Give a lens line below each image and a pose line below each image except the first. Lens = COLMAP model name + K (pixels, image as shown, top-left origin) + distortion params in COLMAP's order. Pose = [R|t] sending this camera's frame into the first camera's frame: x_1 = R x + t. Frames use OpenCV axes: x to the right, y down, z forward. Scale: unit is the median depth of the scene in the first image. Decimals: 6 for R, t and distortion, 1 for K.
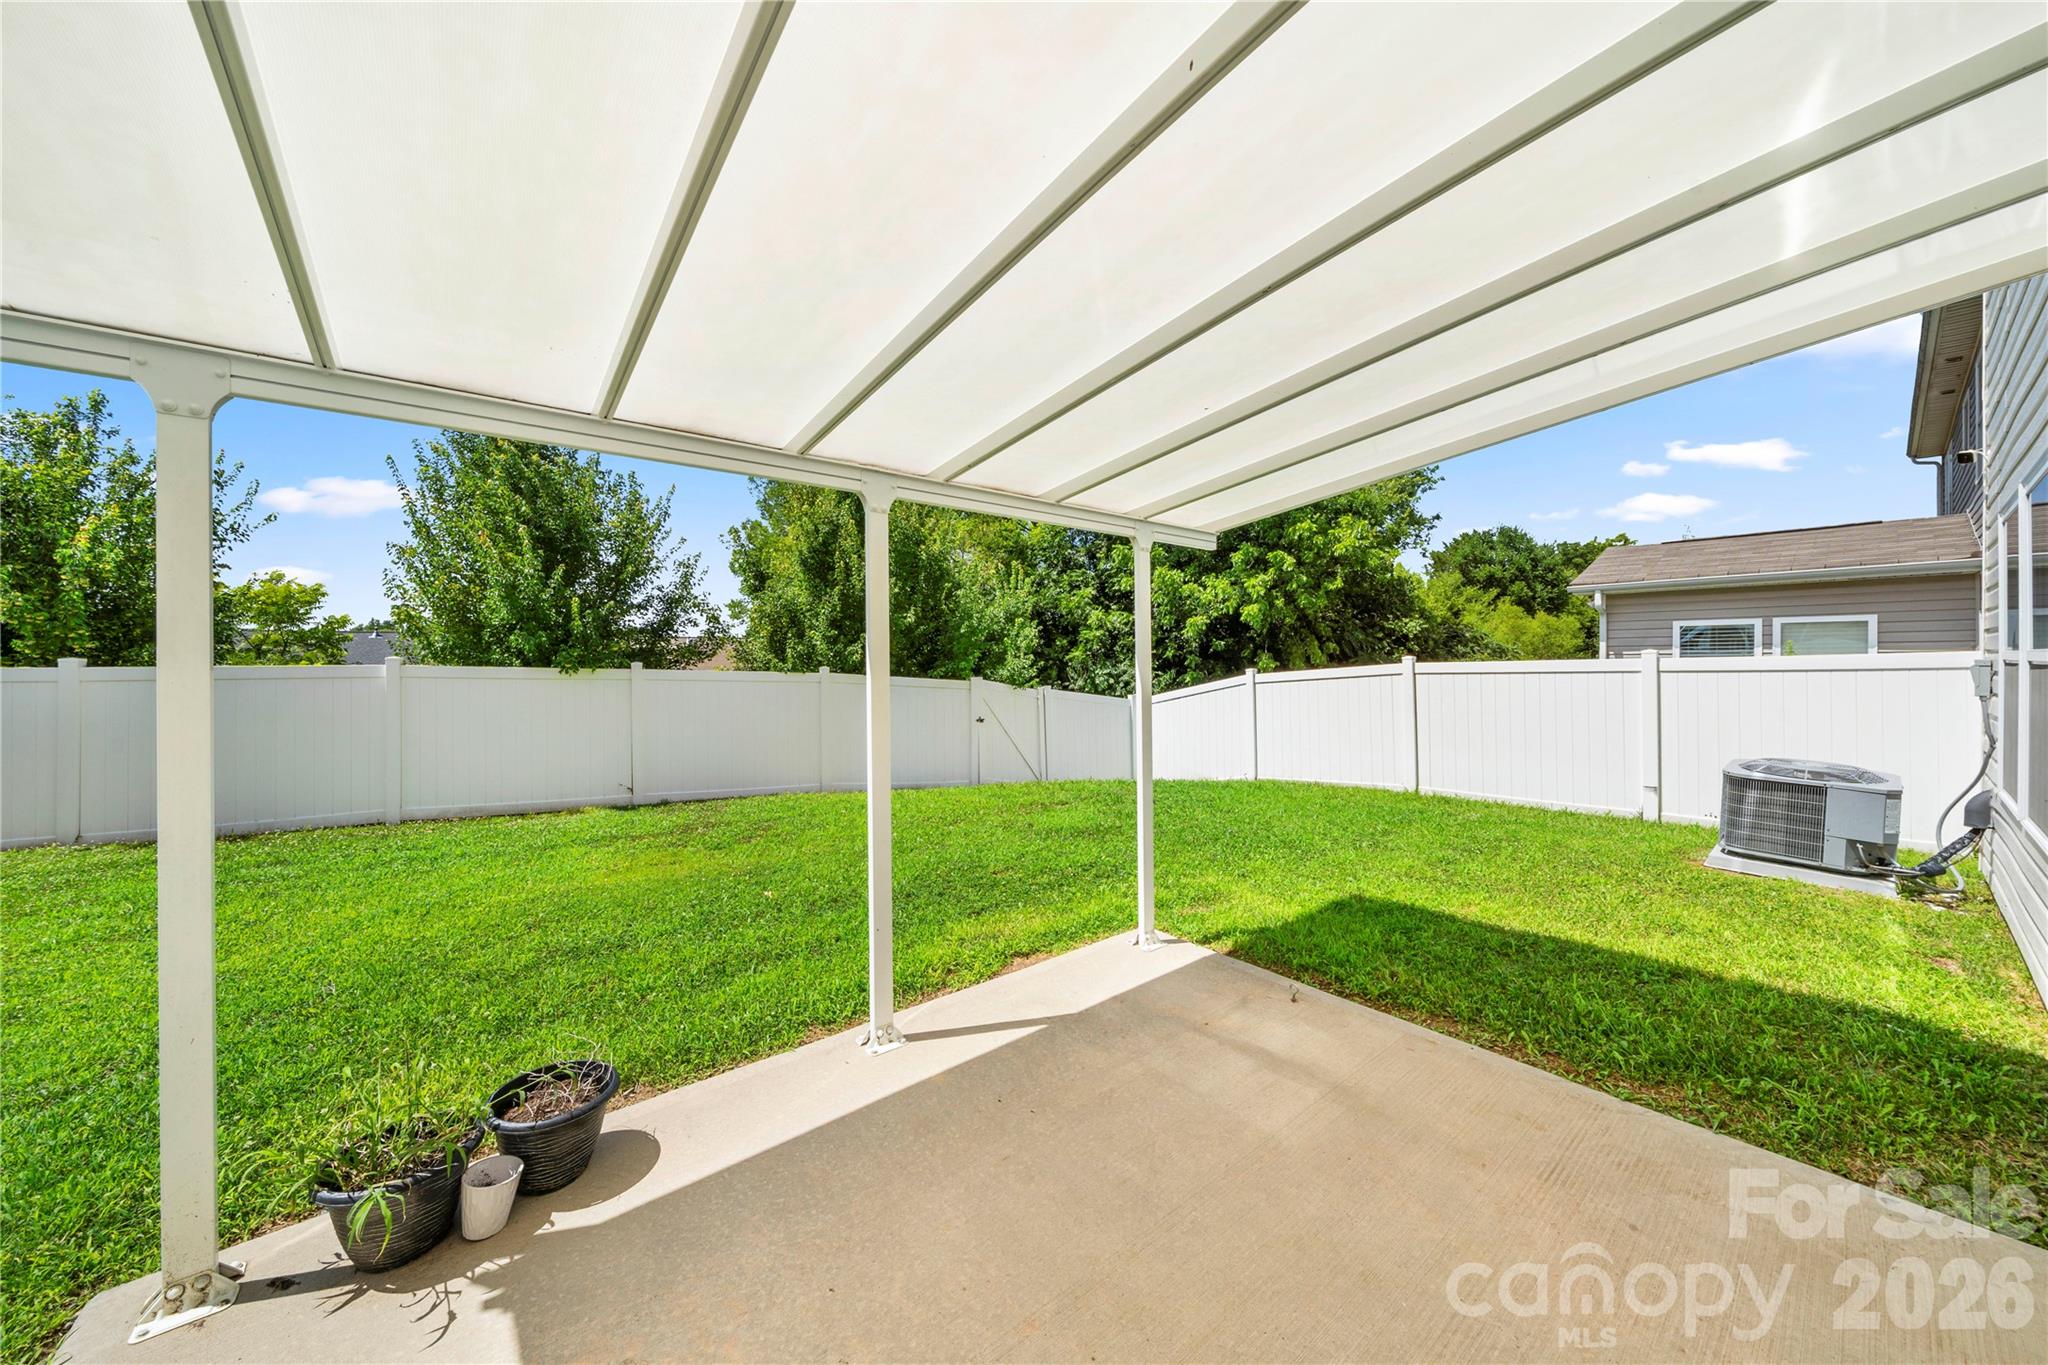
lens RADIAL K [[709.2, 0, 1018.9], [0, 709.2, 679.8], [0, 0, 1]] dist [-0.000570, -0.000165]
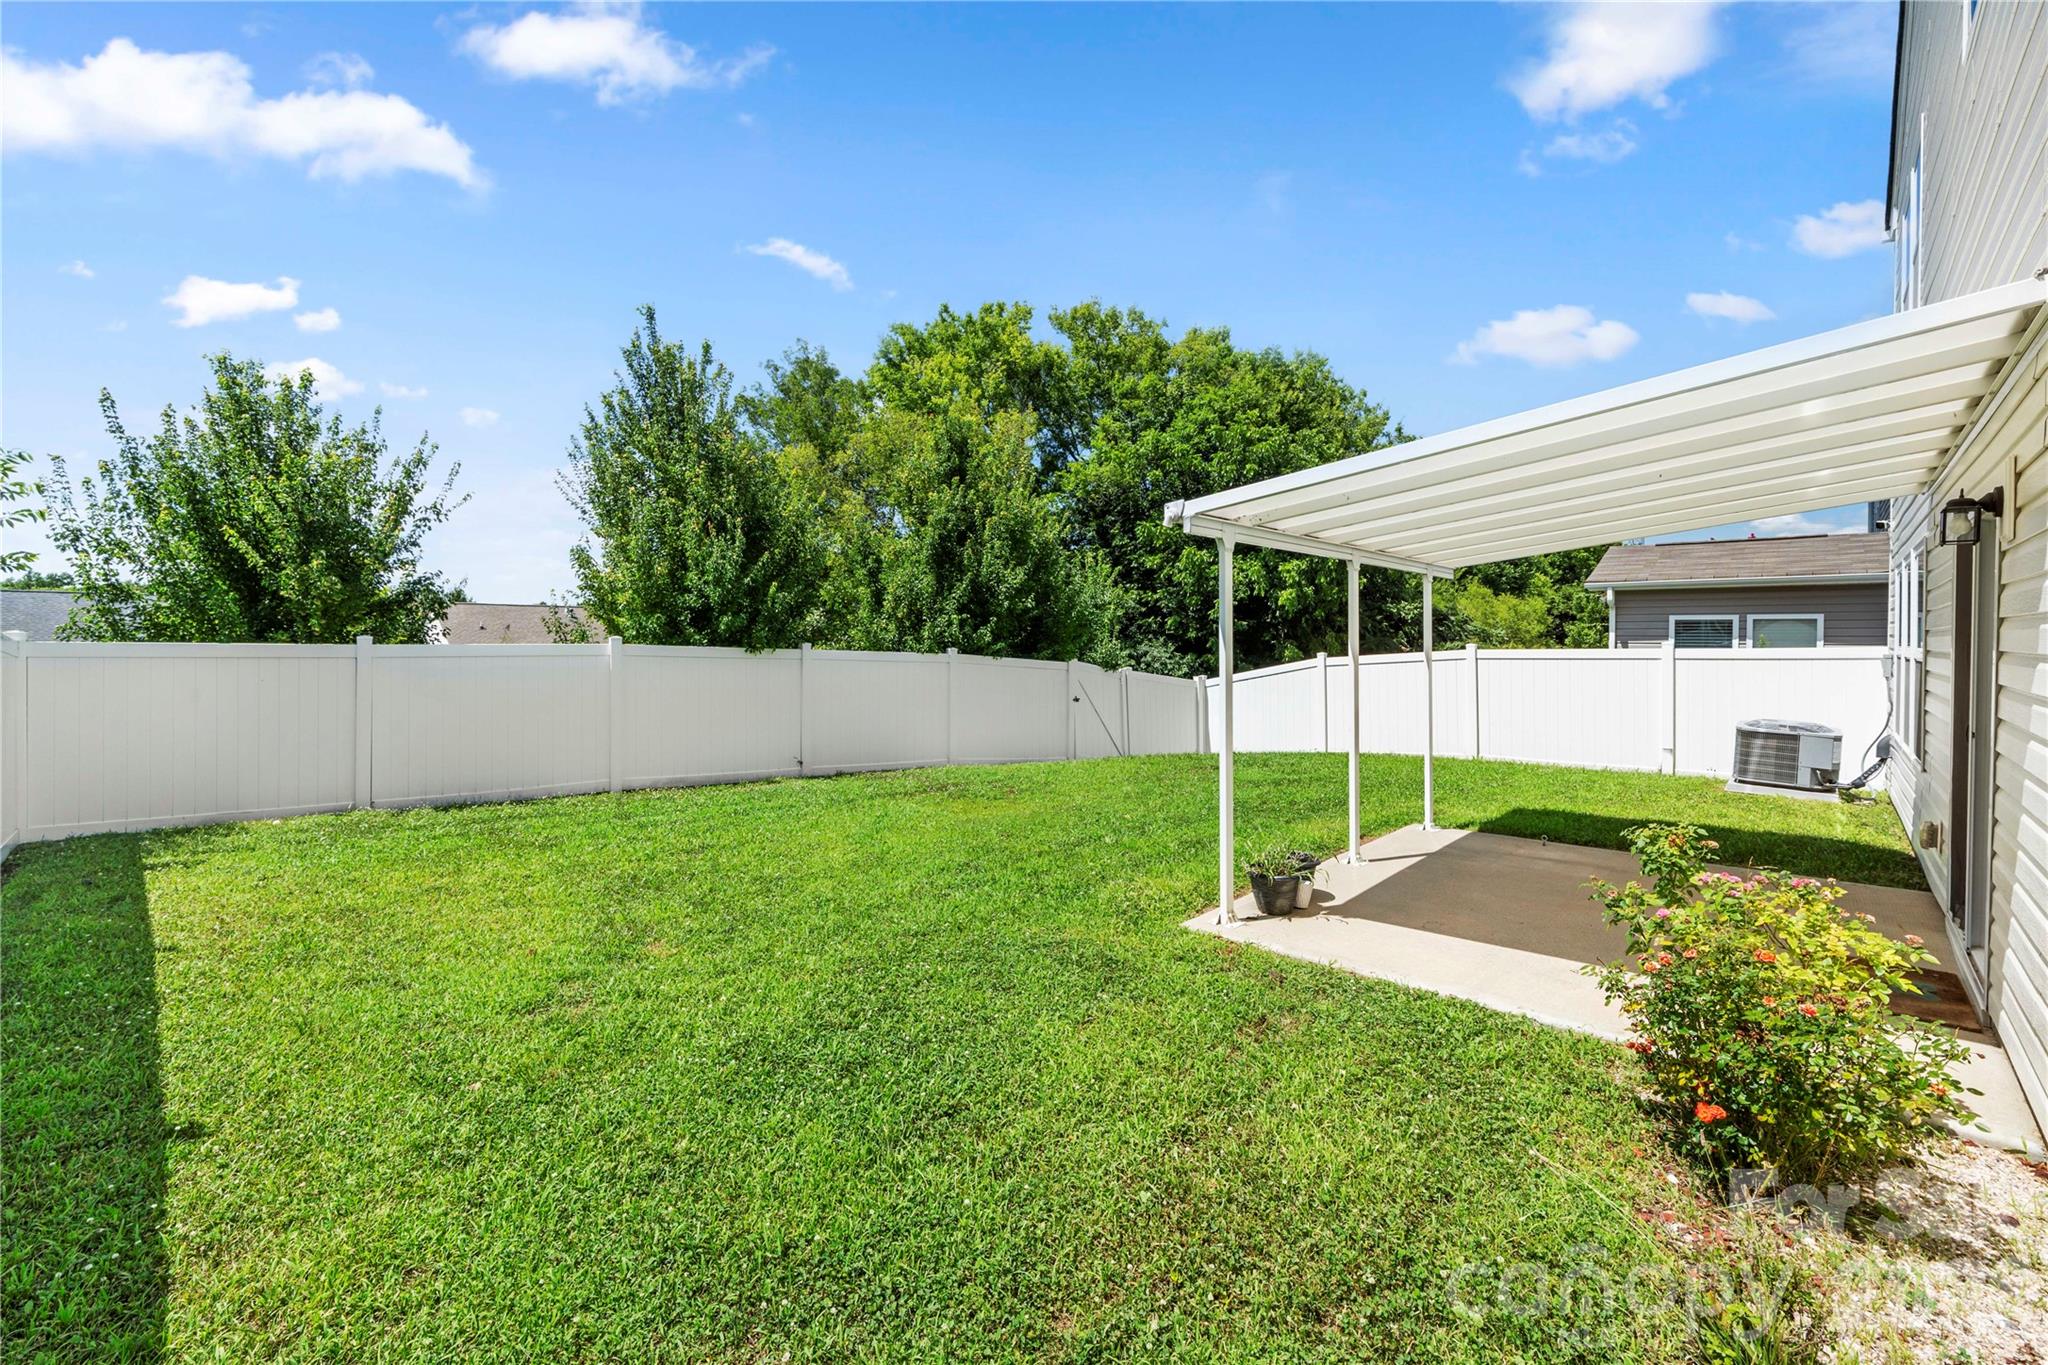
lens RADIAL K [[845.1, 0, 1027.7], [0, 845.1, 663.8], [0, 0, 1]] dist [0.014573, 0.000136]
pose [[0.990541, 0.006614, 0.137060, -0.411045], [-0.007354, 0.999961, 0.004889, -0.002089], [-0.137022, -0.005851, 0.990551, -0.323838]]
